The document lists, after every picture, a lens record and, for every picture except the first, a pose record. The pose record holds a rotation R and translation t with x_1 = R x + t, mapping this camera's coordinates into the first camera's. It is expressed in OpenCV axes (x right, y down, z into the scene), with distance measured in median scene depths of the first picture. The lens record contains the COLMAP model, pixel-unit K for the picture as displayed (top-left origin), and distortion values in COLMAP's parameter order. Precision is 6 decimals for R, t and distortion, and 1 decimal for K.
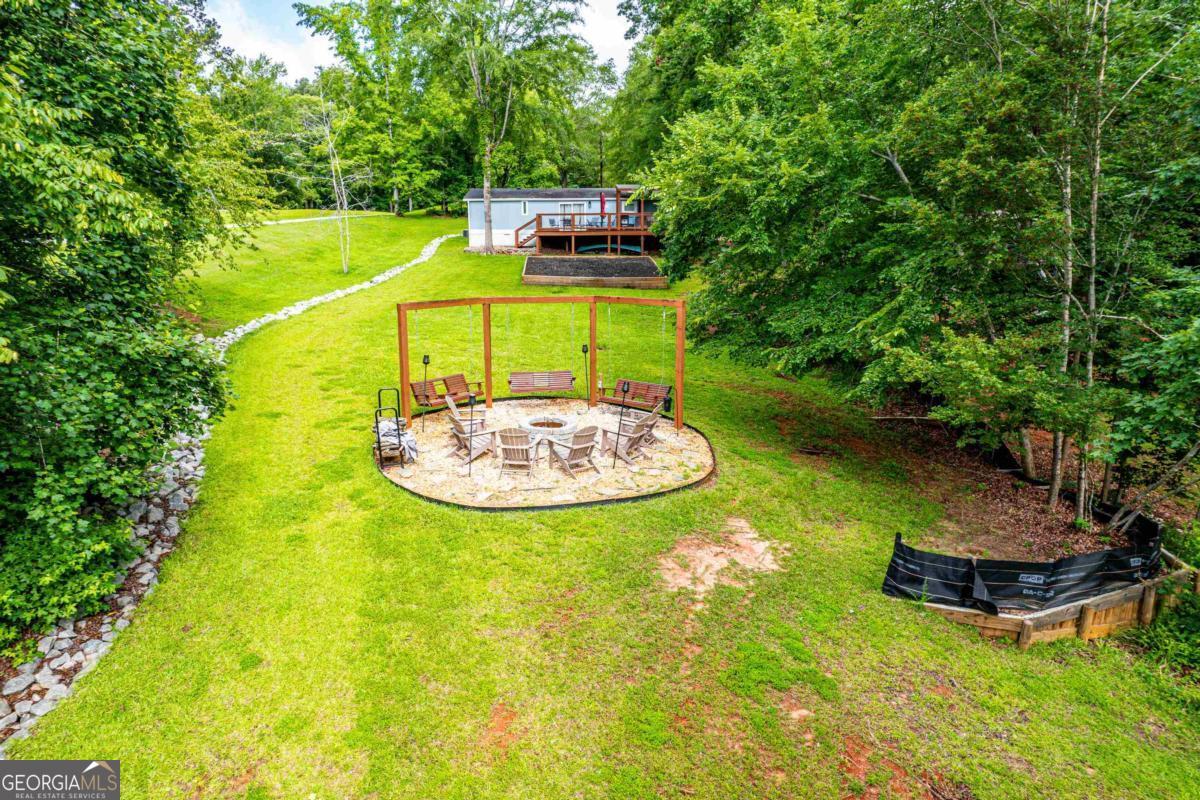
lens RADIAL K [[768.5, 0, 604.8], [0, 768.5, 402.5], [0, 0, 1]] dist [-0.060943, 0.000965]
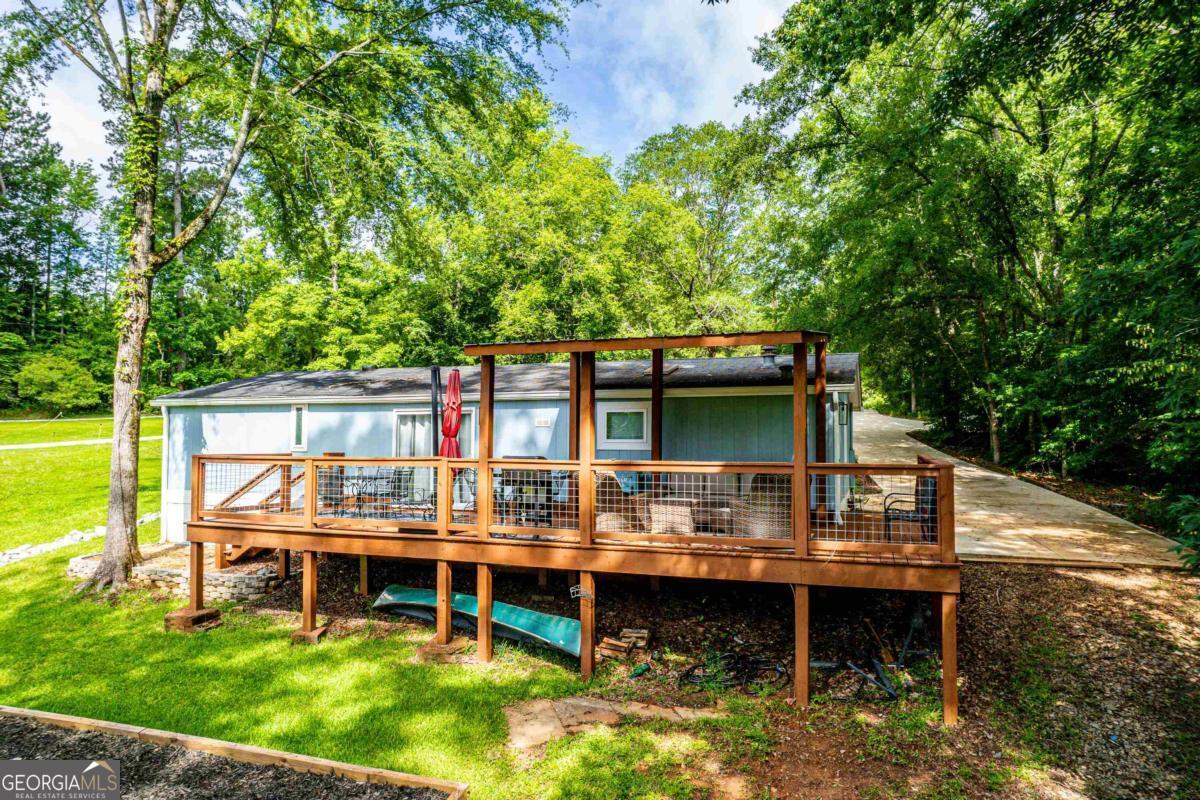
lens RADIAL K [[774.0, 0, 601.3], [0, 774.0, 400.0], [0, 0, 1]] dist [-0.079483, 0.066537]
pose [[0.935260, -0.009444, -0.353836, 0.139850], [-0.081838, 0.966790, -0.242117, -0.234263], [0.344372, 0.255399, 0.903427, 0.891992]]
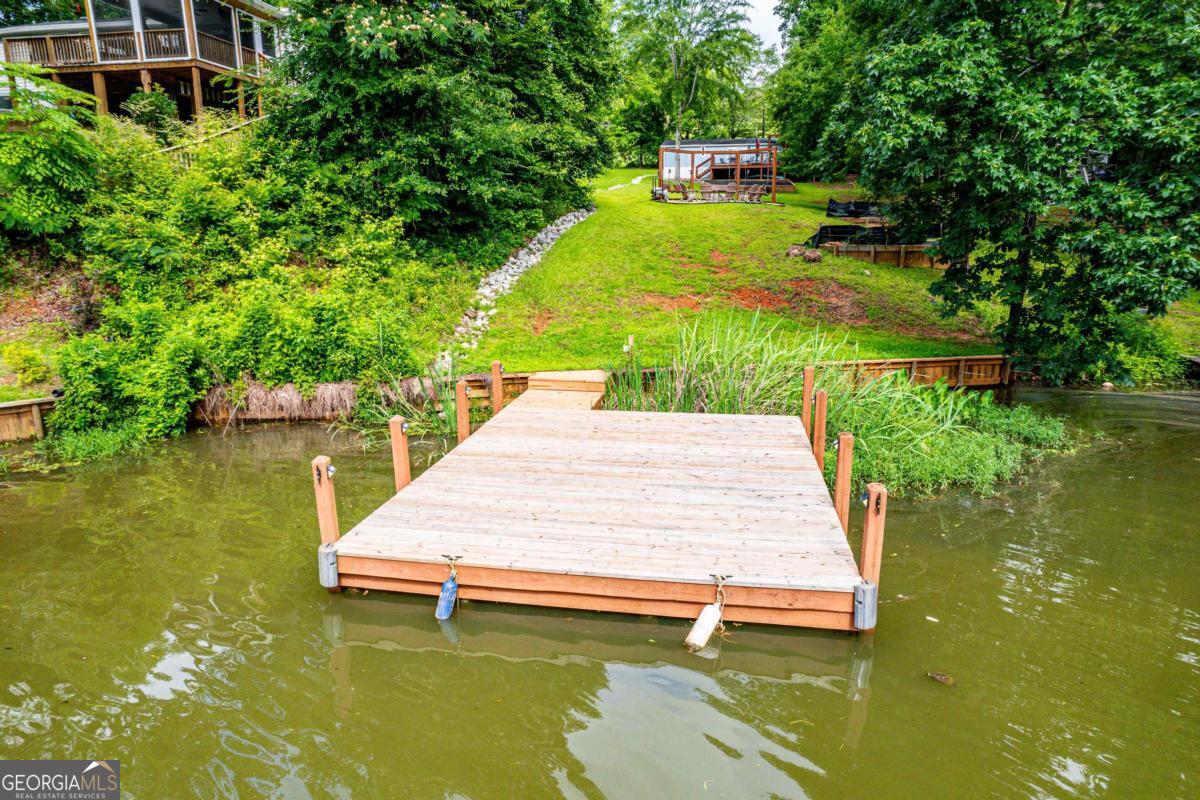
lens RADIAL K [[774.0, 0, 601.3], [0, 774.0, 400.0], [0, 0, 1]] dist [-0.079483, 0.066537]
pose [[0.976483, 0.048806, -0.209997, 0.039201], [-0.046763, 0.998798, 0.014689, 0.232768], [0.210462, -0.004523, 0.977592, -0.526429]]
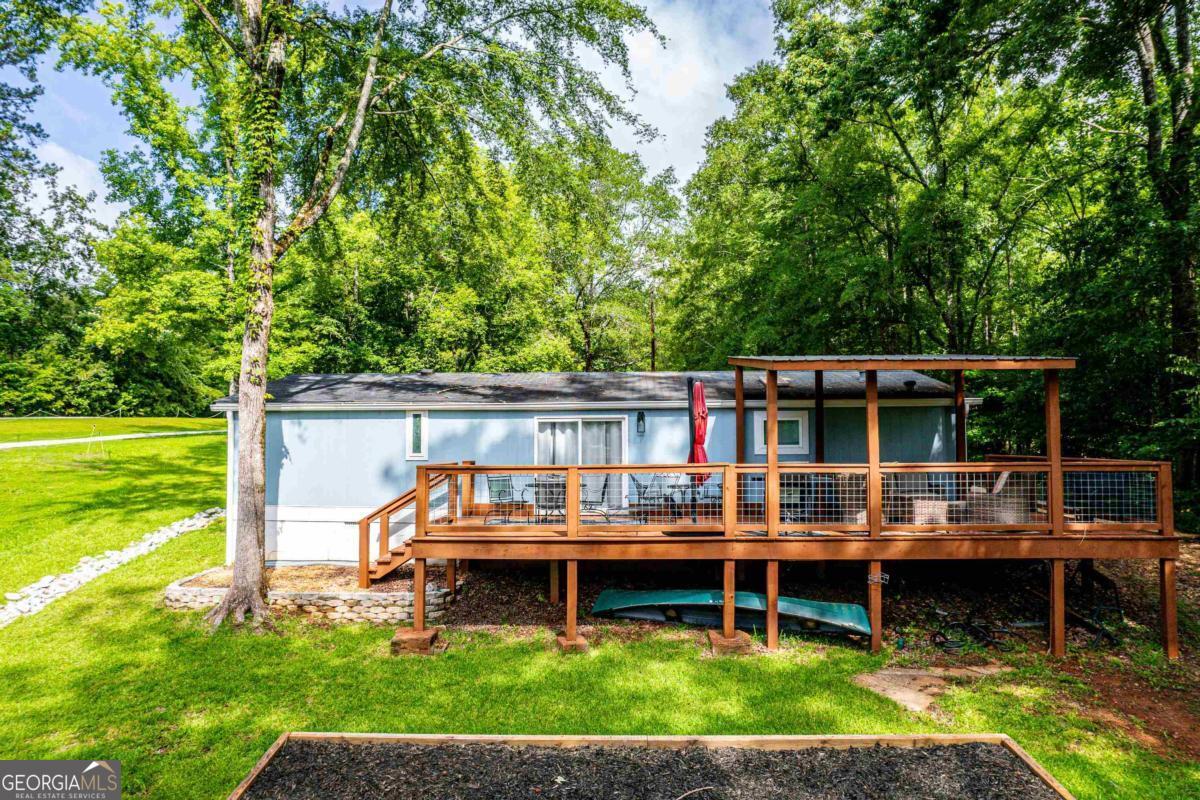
lens RADIAL K [[774.0, 0, 601.3], [0, 774.0, 400.0], [0, 0, 1]] dist [-0.079483, 0.066537]
pose [[0.998668, -0.001084, -0.051577, -0.023153], [-0.012435, 0.965242, -0.261061, -0.223624], [0.050067, 0.261354, 0.963944, 0.839881]]
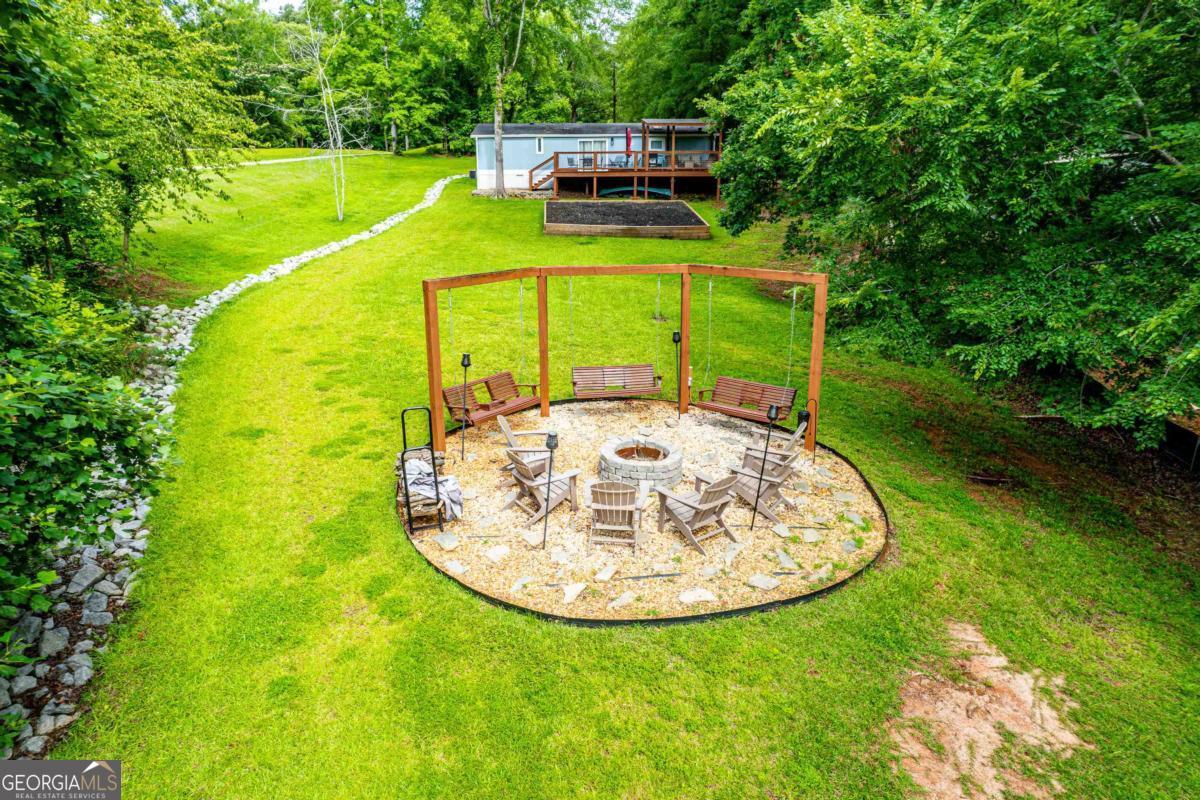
lens RADIAL K [[774.0, 0, 601.3], [0, 774.0, 400.0], [0, 0, 1]] dist [-0.079483, 0.066537]
pose [[0.999998, -0.000353, -0.002019, -0.035756], [0.000492, 0.997572, 0.069638, -0.022928], [0.001990, -0.069639, 0.997570, 0.096884]]
